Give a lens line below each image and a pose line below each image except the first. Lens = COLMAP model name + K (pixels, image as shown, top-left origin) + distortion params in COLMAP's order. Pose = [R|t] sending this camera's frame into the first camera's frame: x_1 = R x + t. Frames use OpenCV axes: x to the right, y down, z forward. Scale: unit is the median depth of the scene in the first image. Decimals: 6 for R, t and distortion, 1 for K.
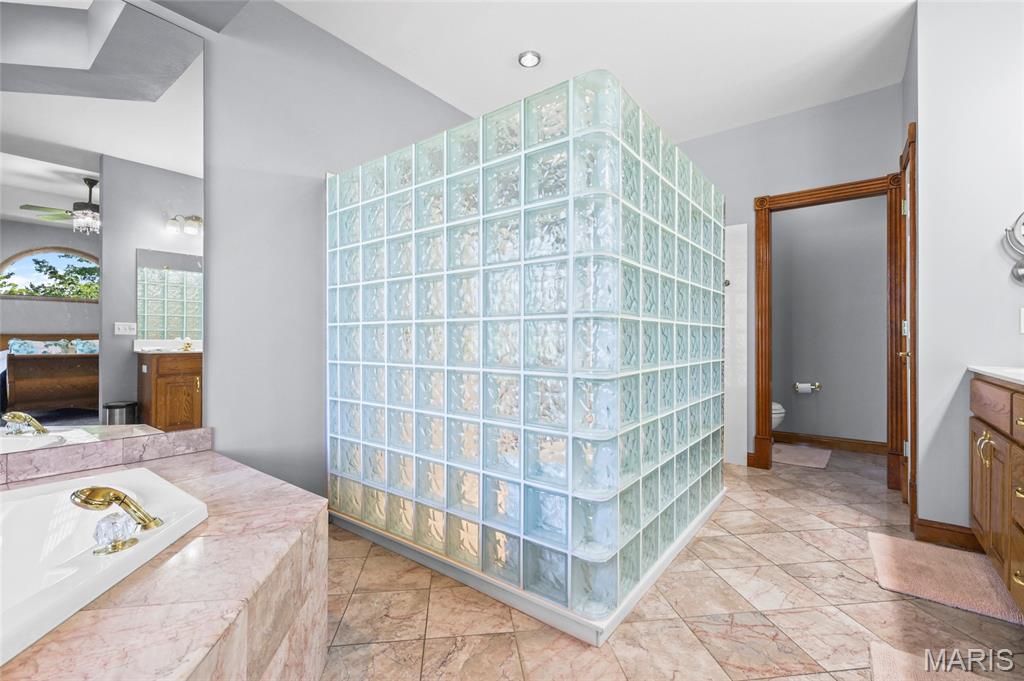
lens RADIAL K [[443.7, 0, 514.4], [0, 443.7, 340.3], [0, 0, 1]] dist [0.004769, -0.000018]
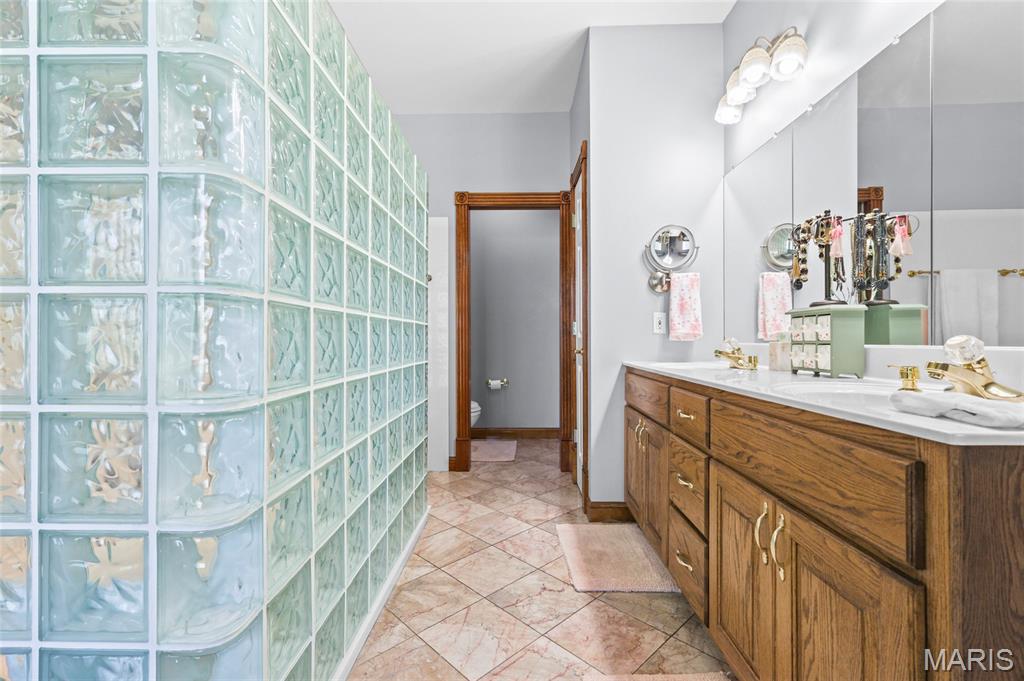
lens RADIAL K [[443.7, 0, 511.3], [0, 443.7, 340.3], [0, 0, 1]] dist [0.004769, -0.000018]
pose [[0.804130, -0.002645, 0.594448, 0.106709], [0.002334, 0.999996, 0.001292, 0.001527], [-0.594449, 0.000348, 0.804133, 0.250495]]
